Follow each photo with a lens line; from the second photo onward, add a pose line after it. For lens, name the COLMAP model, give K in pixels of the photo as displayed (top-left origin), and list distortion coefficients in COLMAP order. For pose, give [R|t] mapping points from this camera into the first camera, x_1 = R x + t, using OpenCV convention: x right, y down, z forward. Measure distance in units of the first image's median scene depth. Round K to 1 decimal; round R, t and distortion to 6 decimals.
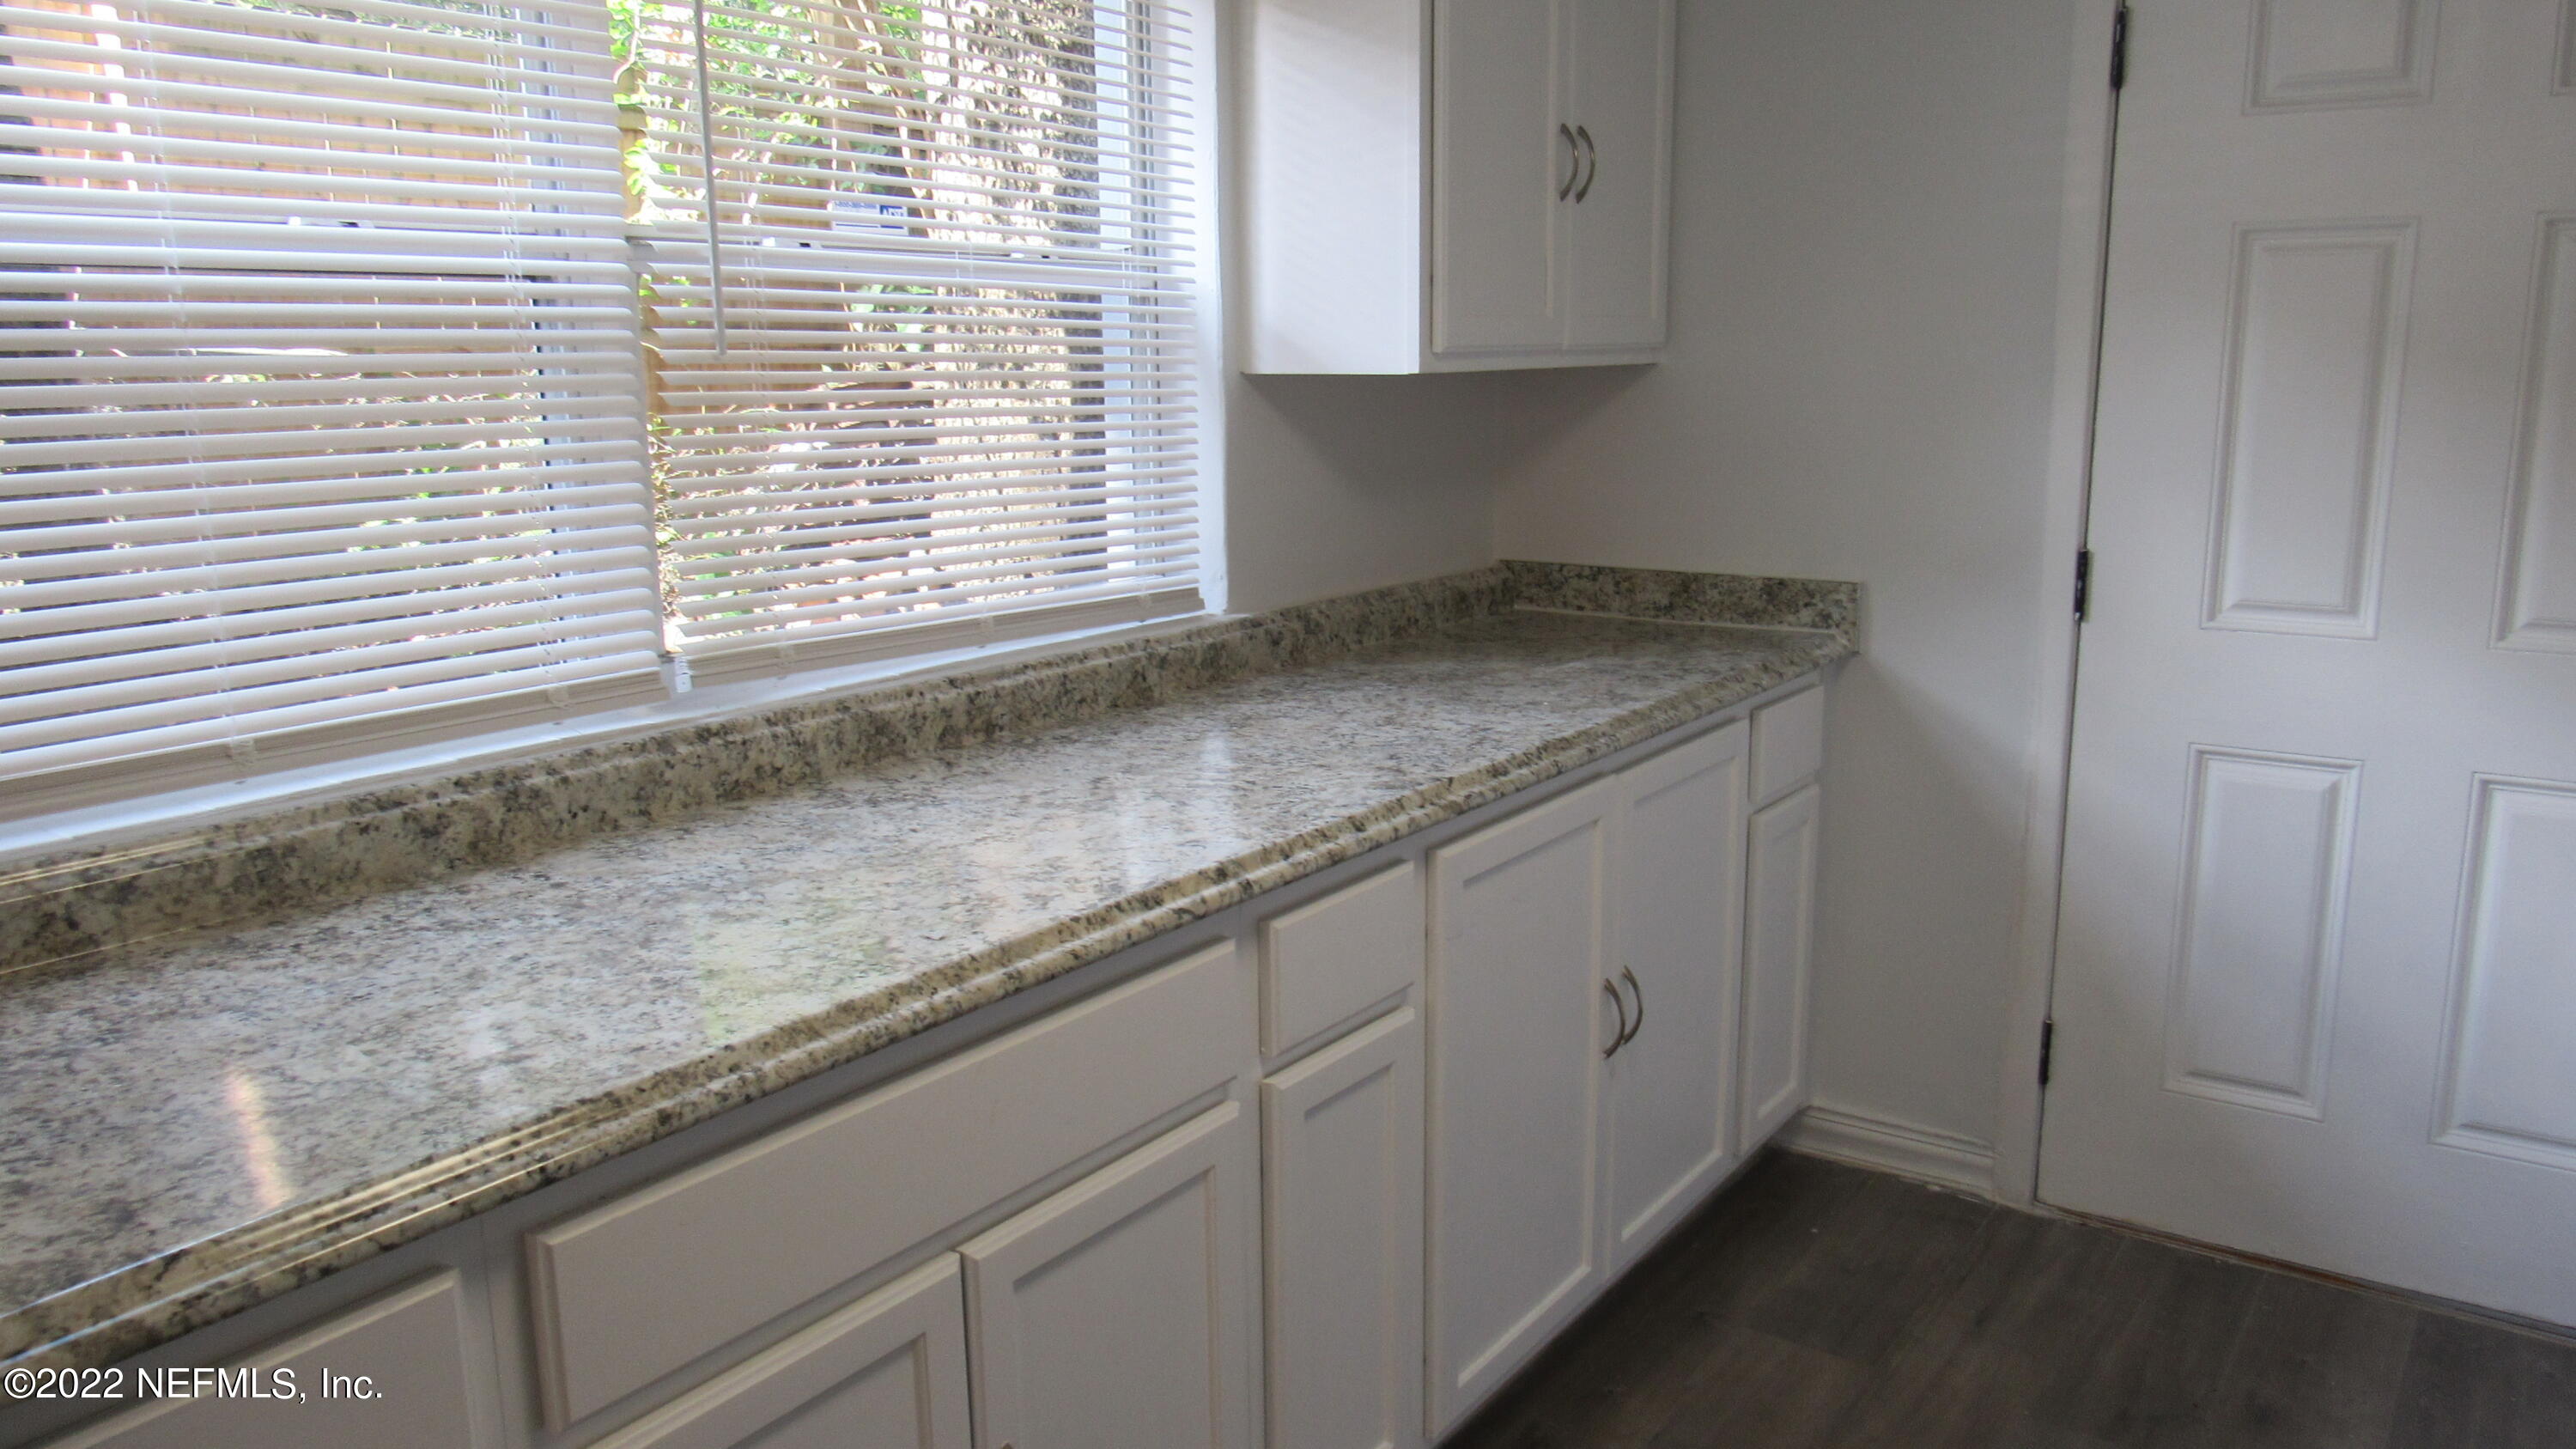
lens RADIAL K [[1837.0, 0, 1283.4], [0, 1837.0, 722.5], [0, 0, 1]] dist [-0.029319, 0.007927]
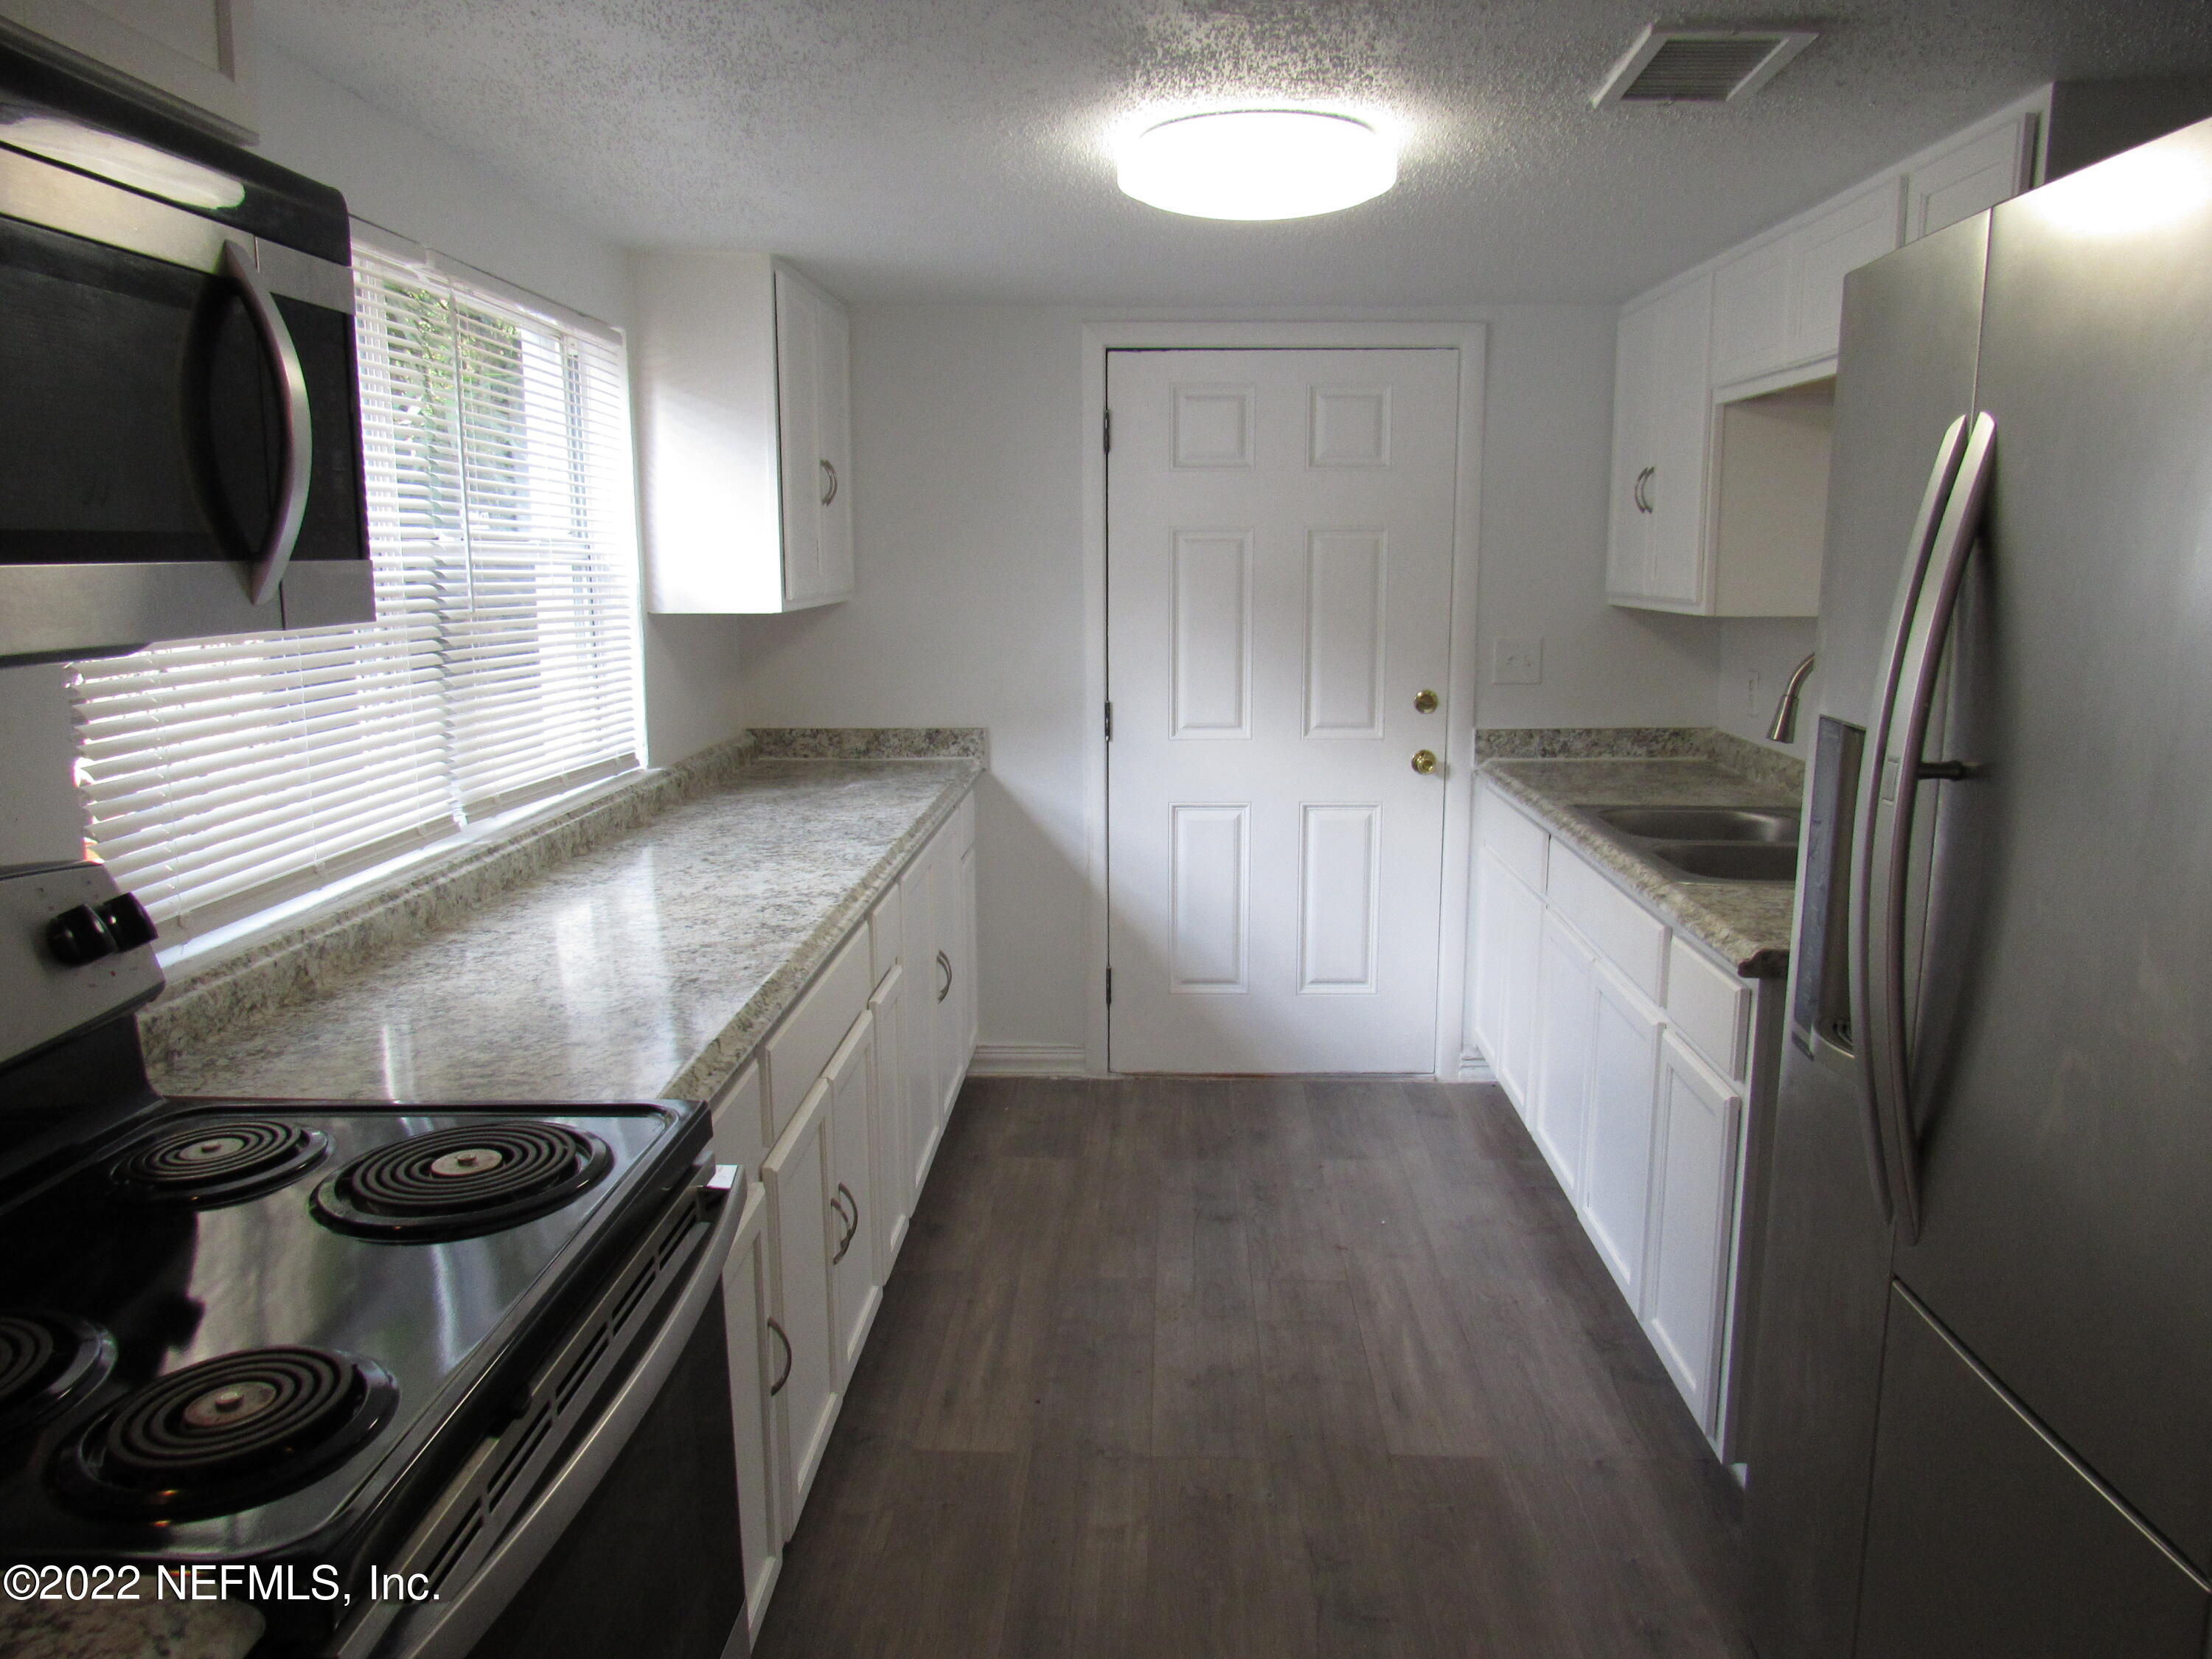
lens RADIAL K [[1567.2, 0, 1110.3], [0, 1567.2, 830.0], [0, 0, 1]] dist [-0.010558, 0.000719]
pose [[0.832593, -0.089570, 0.546595, -0.441430], [0.105804, 0.994385, 0.001784, 0.031149], [-0.543686, 0.056346, 0.837395, -0.312105]]
